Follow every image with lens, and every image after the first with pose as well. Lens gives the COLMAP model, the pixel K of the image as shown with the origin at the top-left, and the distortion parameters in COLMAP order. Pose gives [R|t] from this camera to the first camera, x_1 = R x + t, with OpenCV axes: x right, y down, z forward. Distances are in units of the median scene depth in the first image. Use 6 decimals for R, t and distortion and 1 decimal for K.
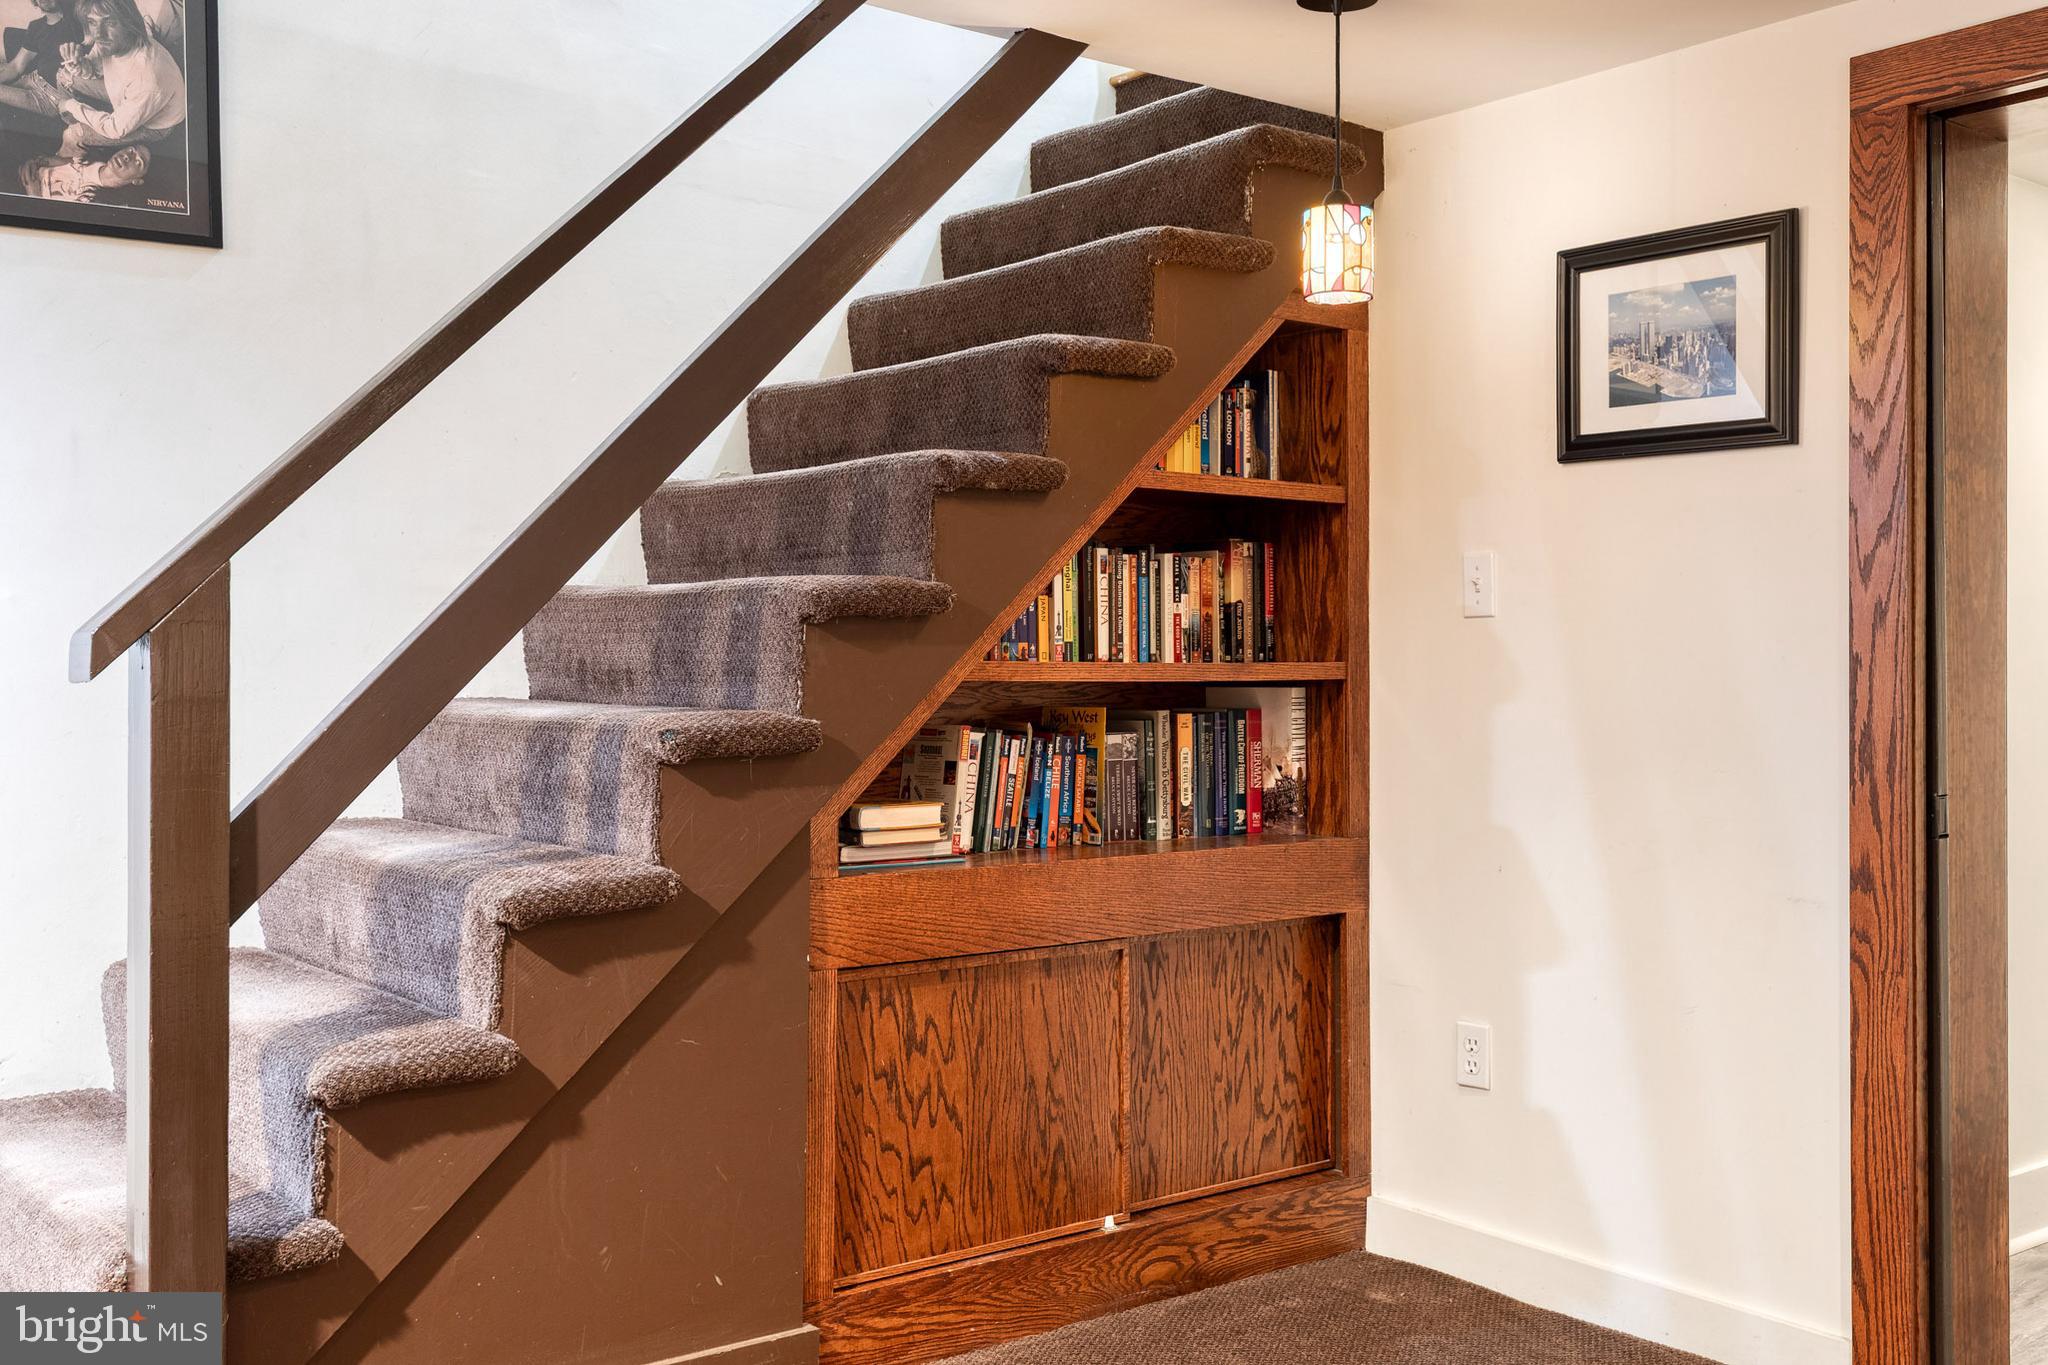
lens RADIAL K [[1939.2, 0, 1023.3], [0, 1939.2, 650.9], [0, 0, 1]] dist [-0.000147, -0.006699]
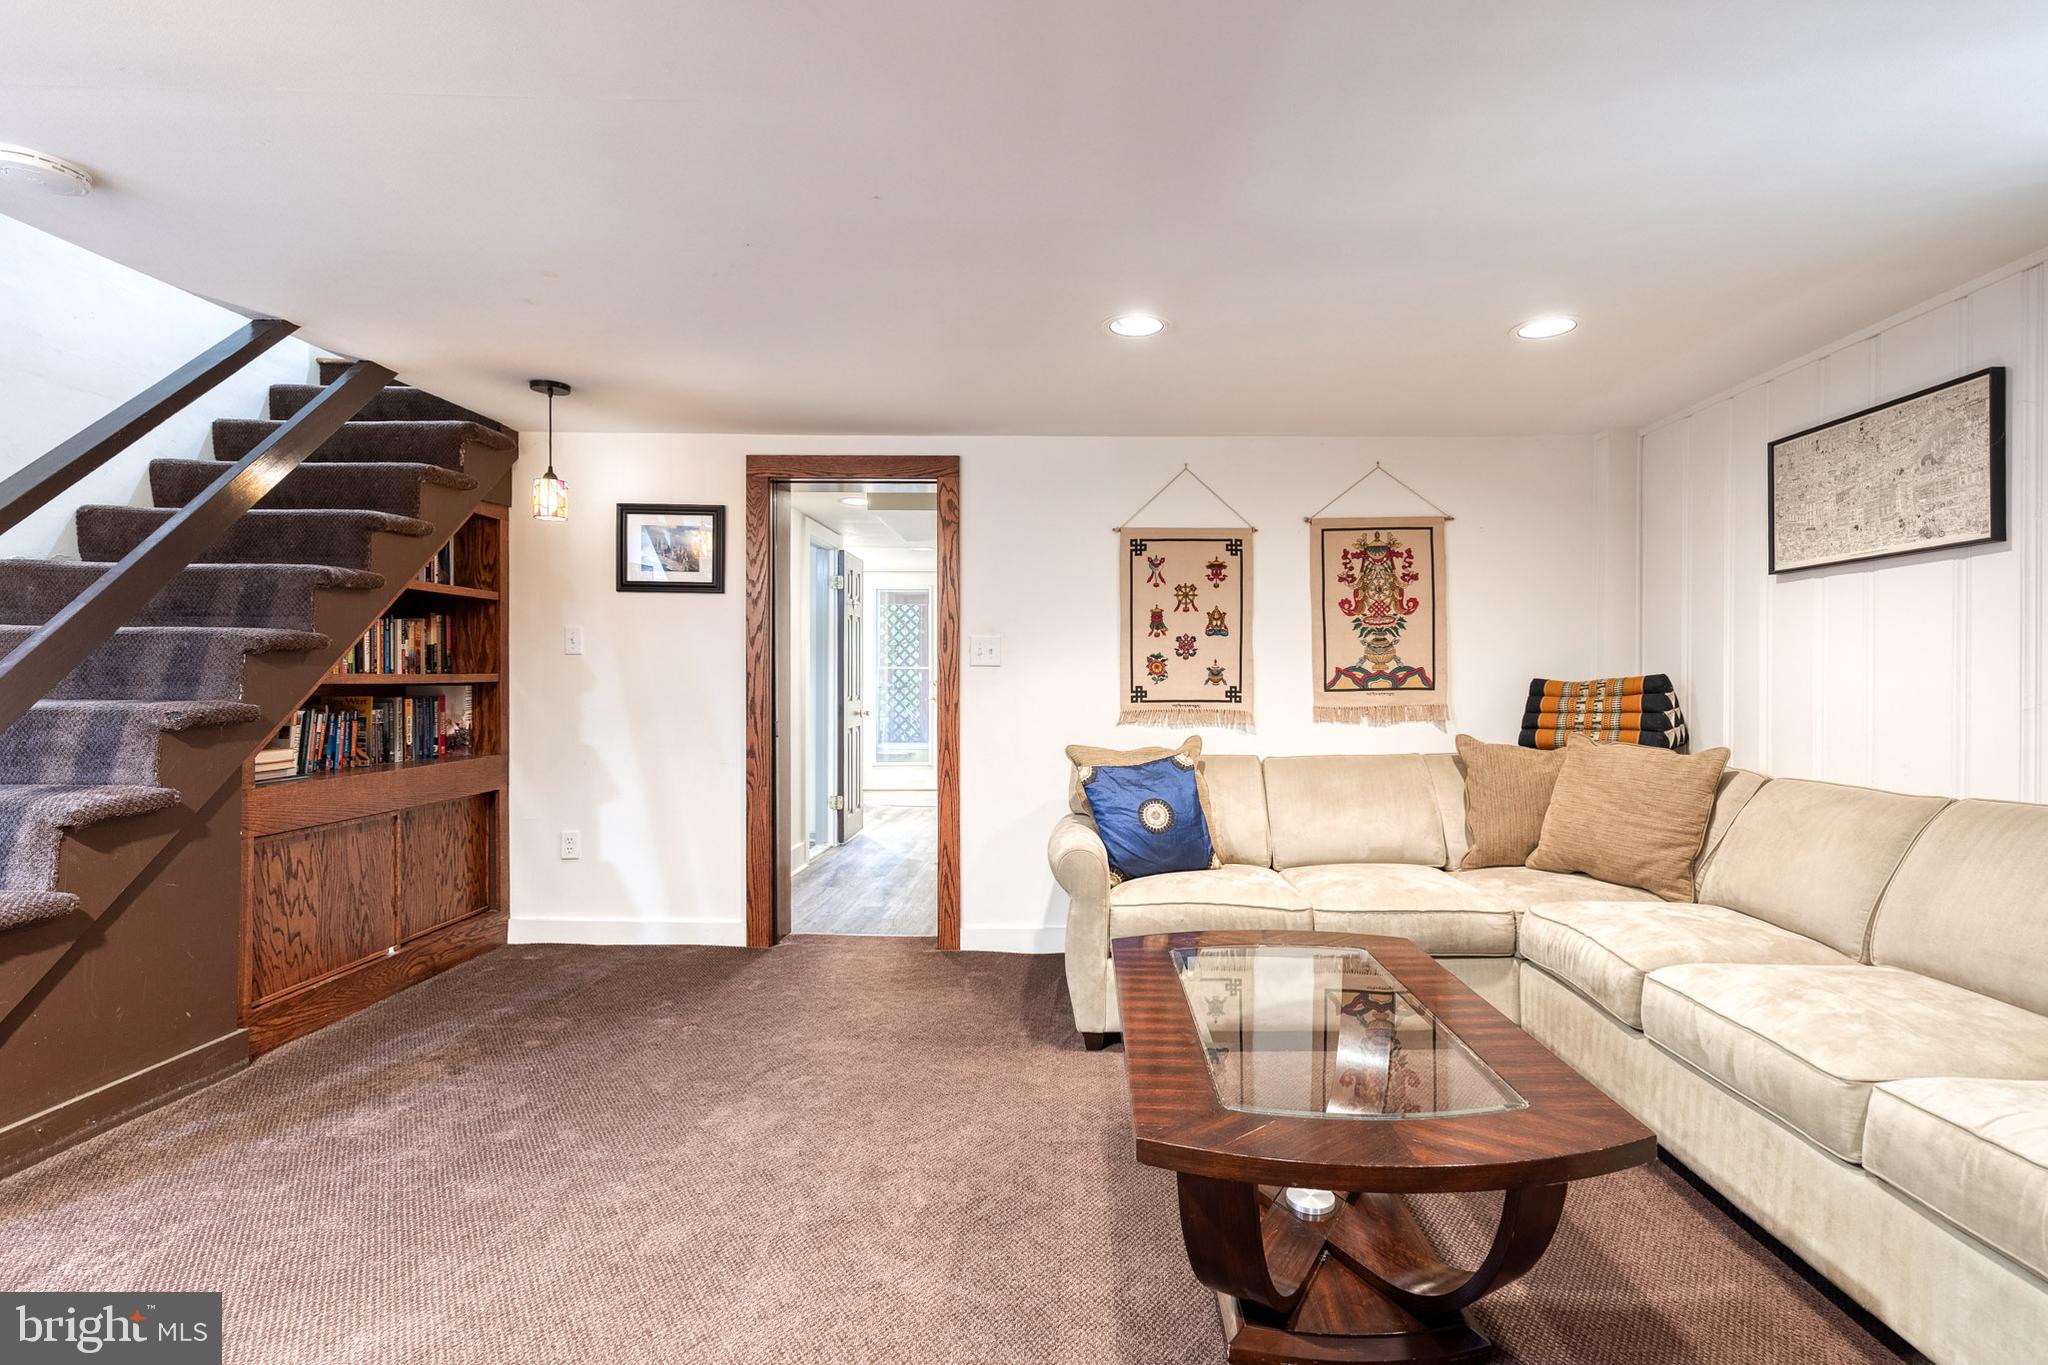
lens RADIAL K [[931.3, 0, 1035.9], [0, 931.3, 646.6], [0, 0, 1]] dist [0.009115, -0.000778]
pose [[0.654594, 0.023727, 0.755608, -0.241350], [-0.008664, 0.999677, -0.023885, -0.004892], [-0.755931, 0.009088, 0.654589, -0.141068]]
